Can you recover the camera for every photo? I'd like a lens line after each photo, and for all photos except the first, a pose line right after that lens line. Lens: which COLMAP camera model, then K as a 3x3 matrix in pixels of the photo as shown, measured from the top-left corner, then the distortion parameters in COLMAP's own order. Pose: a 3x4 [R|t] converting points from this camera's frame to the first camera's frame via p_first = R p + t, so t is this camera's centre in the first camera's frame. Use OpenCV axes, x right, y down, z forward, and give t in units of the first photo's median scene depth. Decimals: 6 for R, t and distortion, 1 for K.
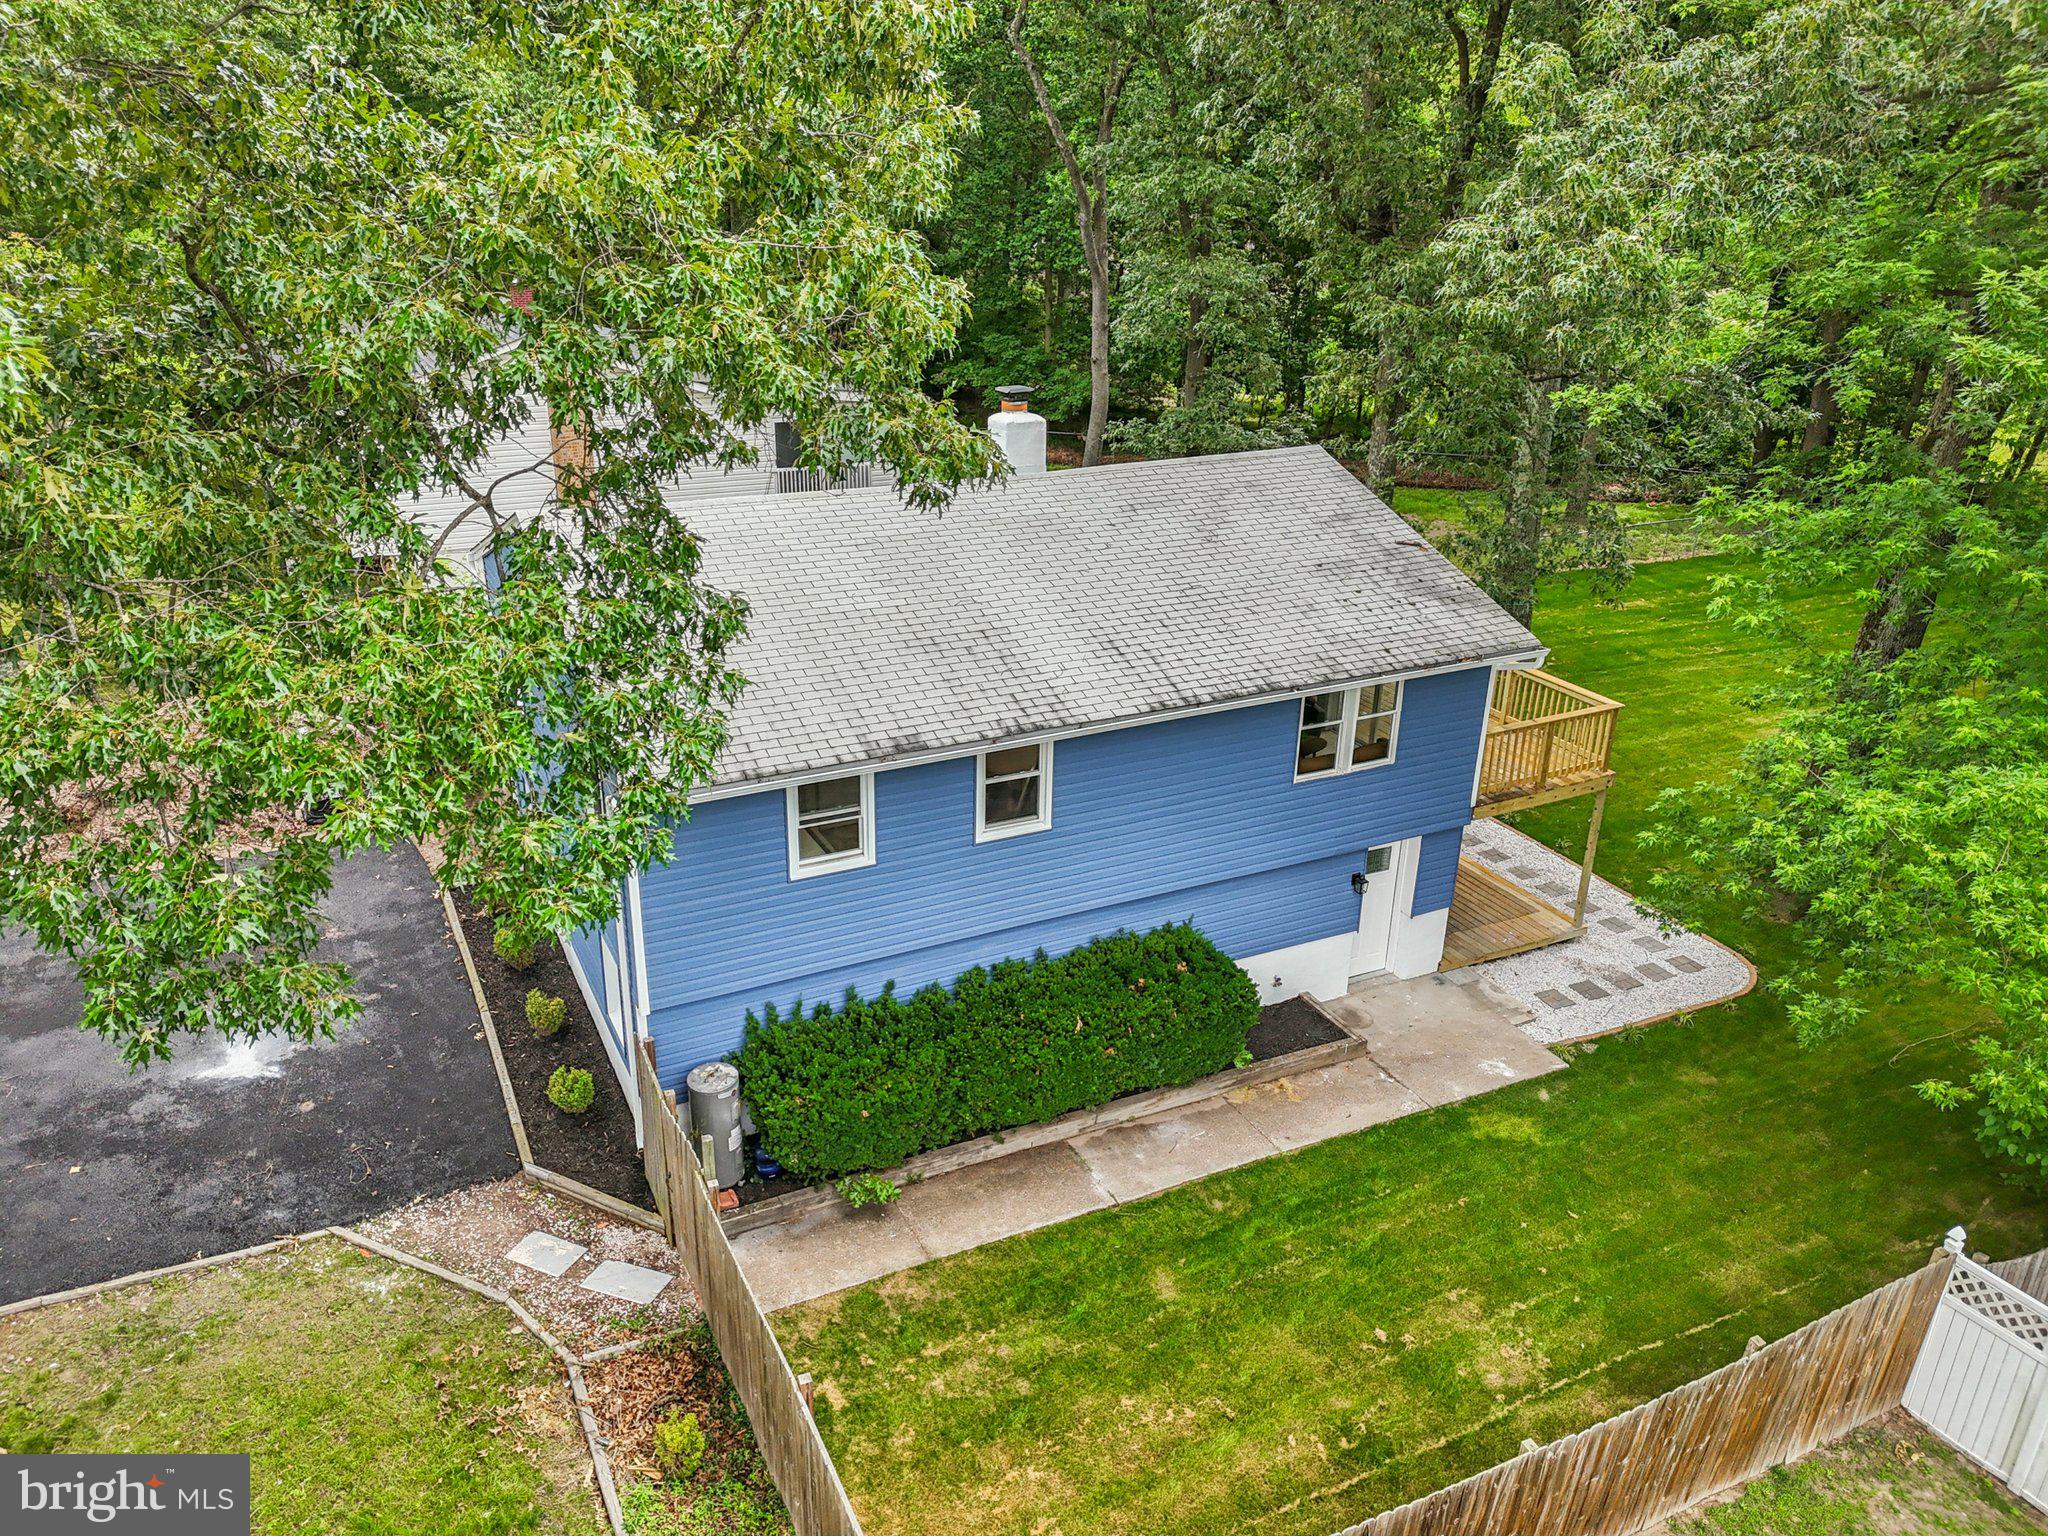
lens RADIAL K [[1485.9, 0, 1012.6], [0, 1485.9, 728.2], [0, 0, 1]] dist [0.073505, -0.081089]
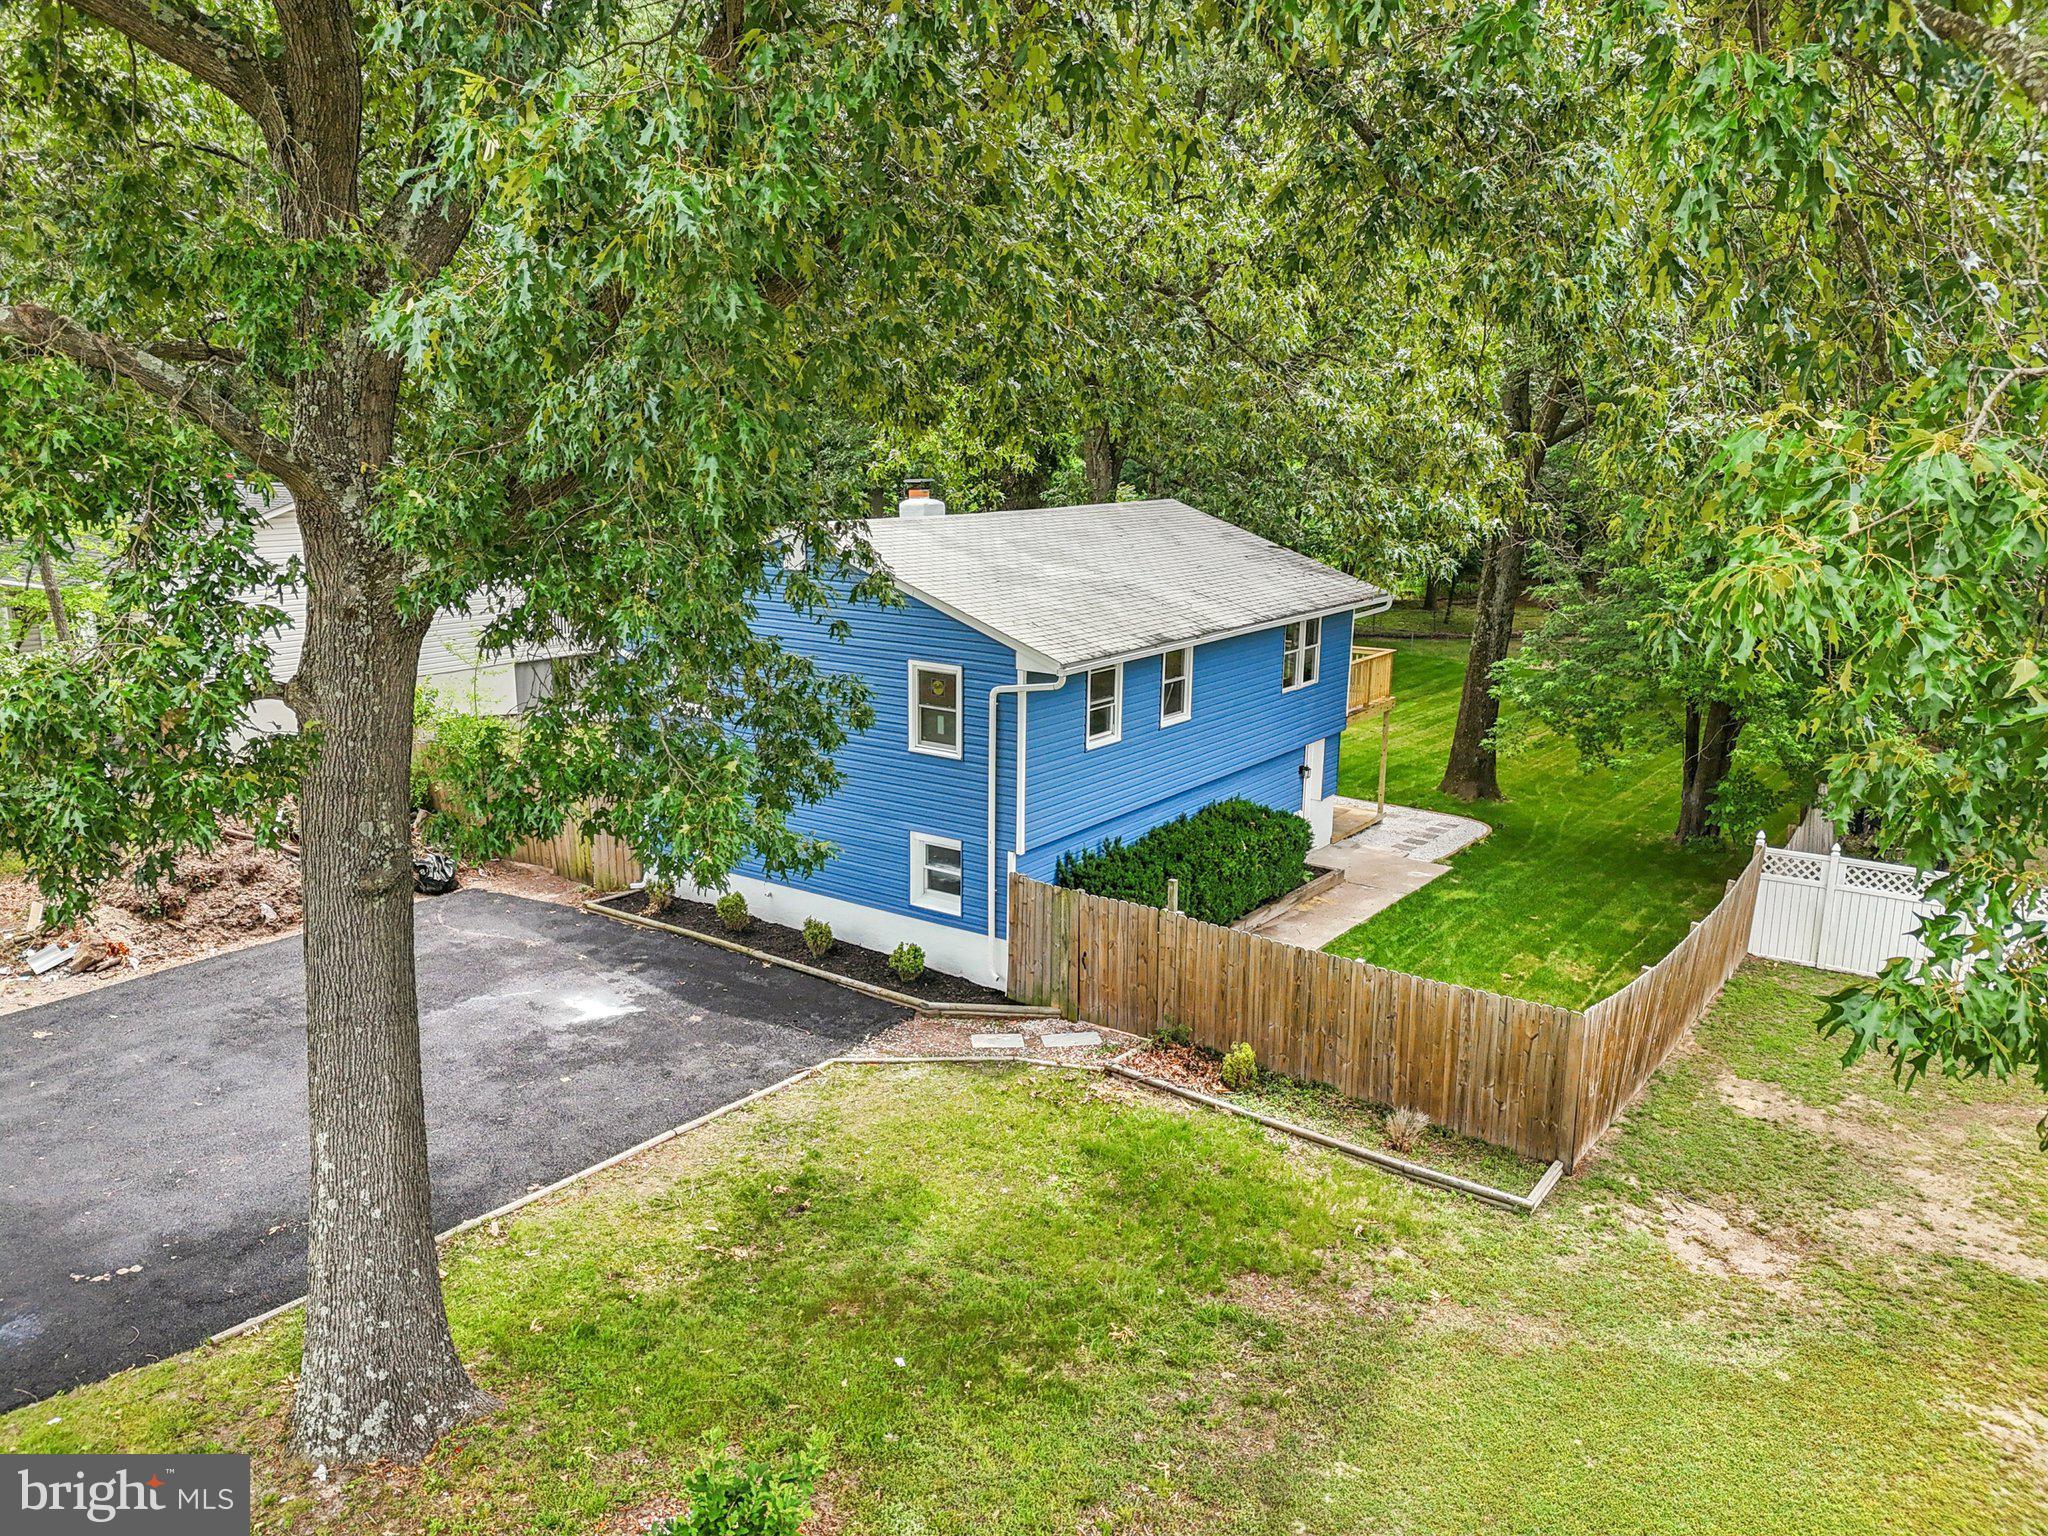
lens RADIAL K [[1485.9, 0, 1012.6], [0, 1485.9, 728.2], [0, 0, 1]] dist [0.073505, -0.081089]
pose [[0.883890, -0.099345, 0.457023, -0.766976], [0.174200, 0.976798, -0.124576, 0.221475], [-0.434043, 0.189725, 0.880688, -0.169549]]
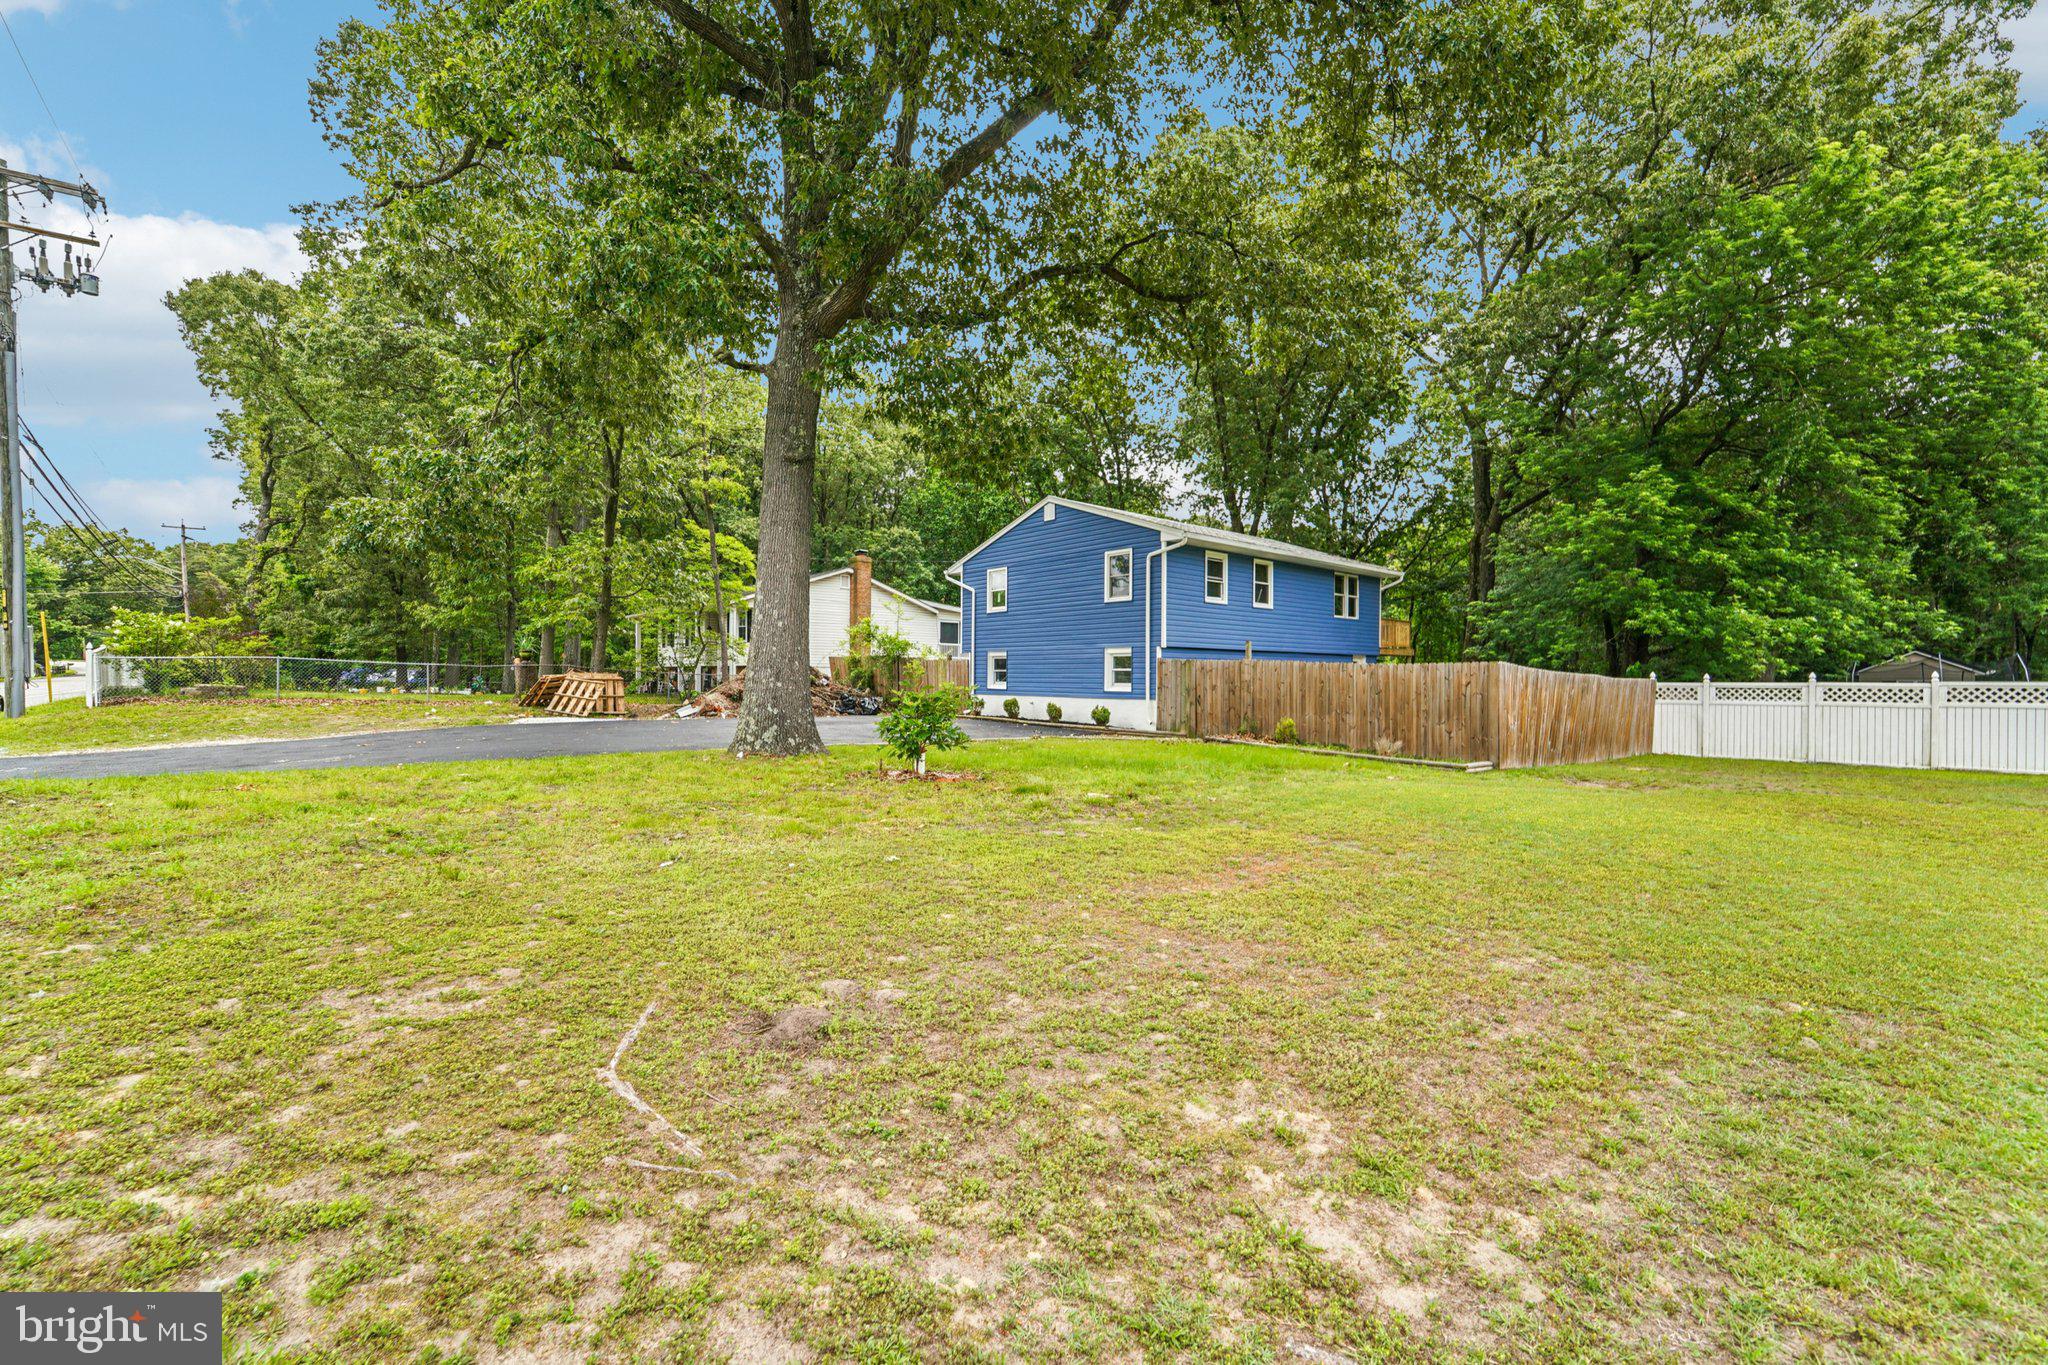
lens RADIAL K [[820.3, 0, 1017.5], [0, 820.3, 663.3], [0, 0, 1]] dist [-0.001387, -0.000112]
pose [[0.970728, -0.002928, 0.240164, -0.705597], [0.089851, 0.931748, -0.351812, 0.587521], [-0.222742, 0.363093, 0.904737, -0.099014]]
